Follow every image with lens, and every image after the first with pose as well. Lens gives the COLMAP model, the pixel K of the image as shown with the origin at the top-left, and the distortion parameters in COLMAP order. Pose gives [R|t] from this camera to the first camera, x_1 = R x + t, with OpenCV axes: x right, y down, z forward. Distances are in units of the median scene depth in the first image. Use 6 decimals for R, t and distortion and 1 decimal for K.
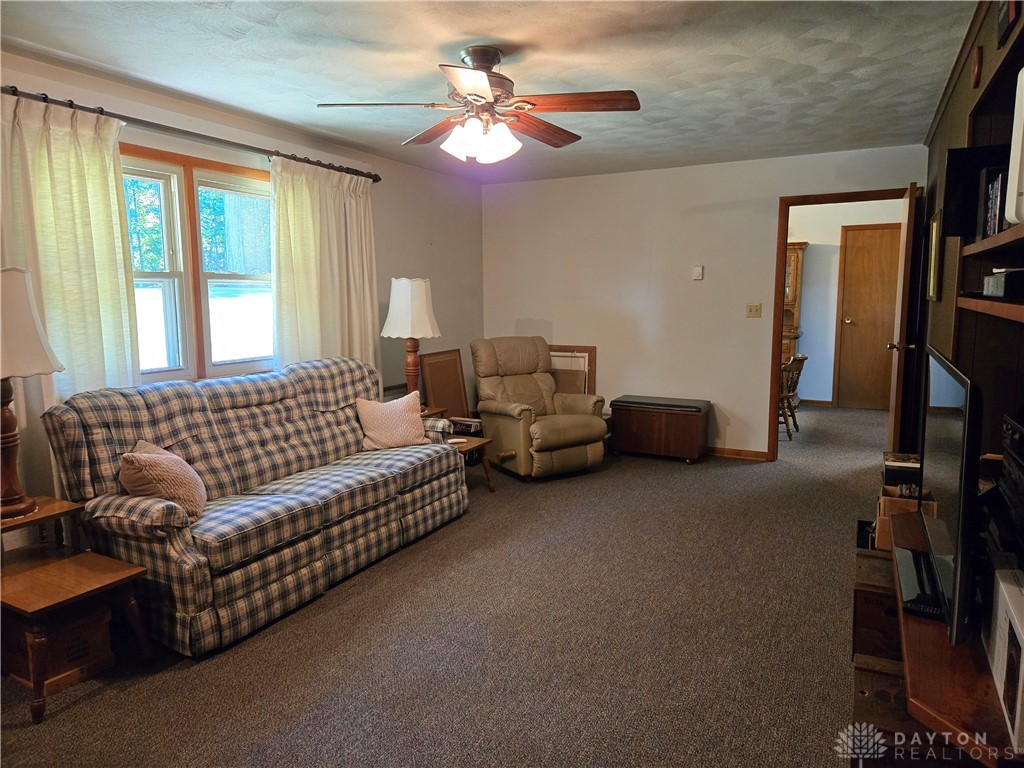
lens RADIAL K [[695.7, 0, 512.0], [0, 695.7, 384.0], [0, 0, 1]] dist [0.084073, -0.095896]
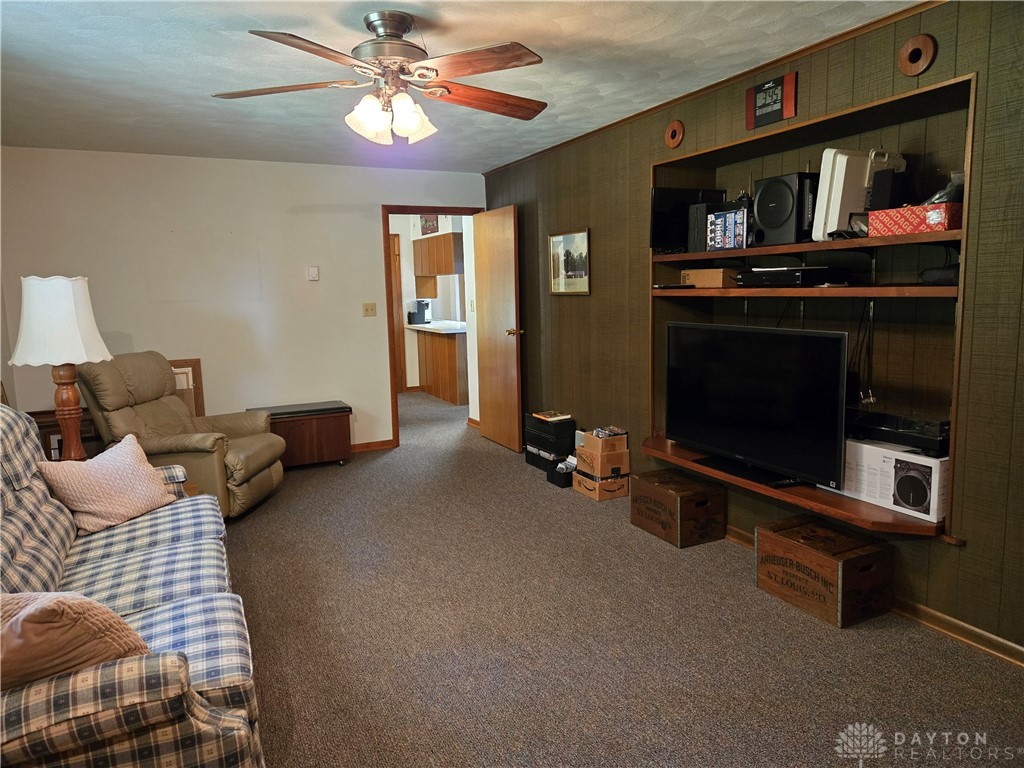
lens RADIAL K [[695.7, 0, 512.0], [0, 695.7, 384.0], [0, 0, 1]] dist [0.084073, -0.095896]
pose [[0.586405, -0.122478, 0.800705, -0.479126], [0.129200, 0.989990, 0.056811, -0.031496], [-0.799648, 0.070137, 0.596359, 0.252960]]
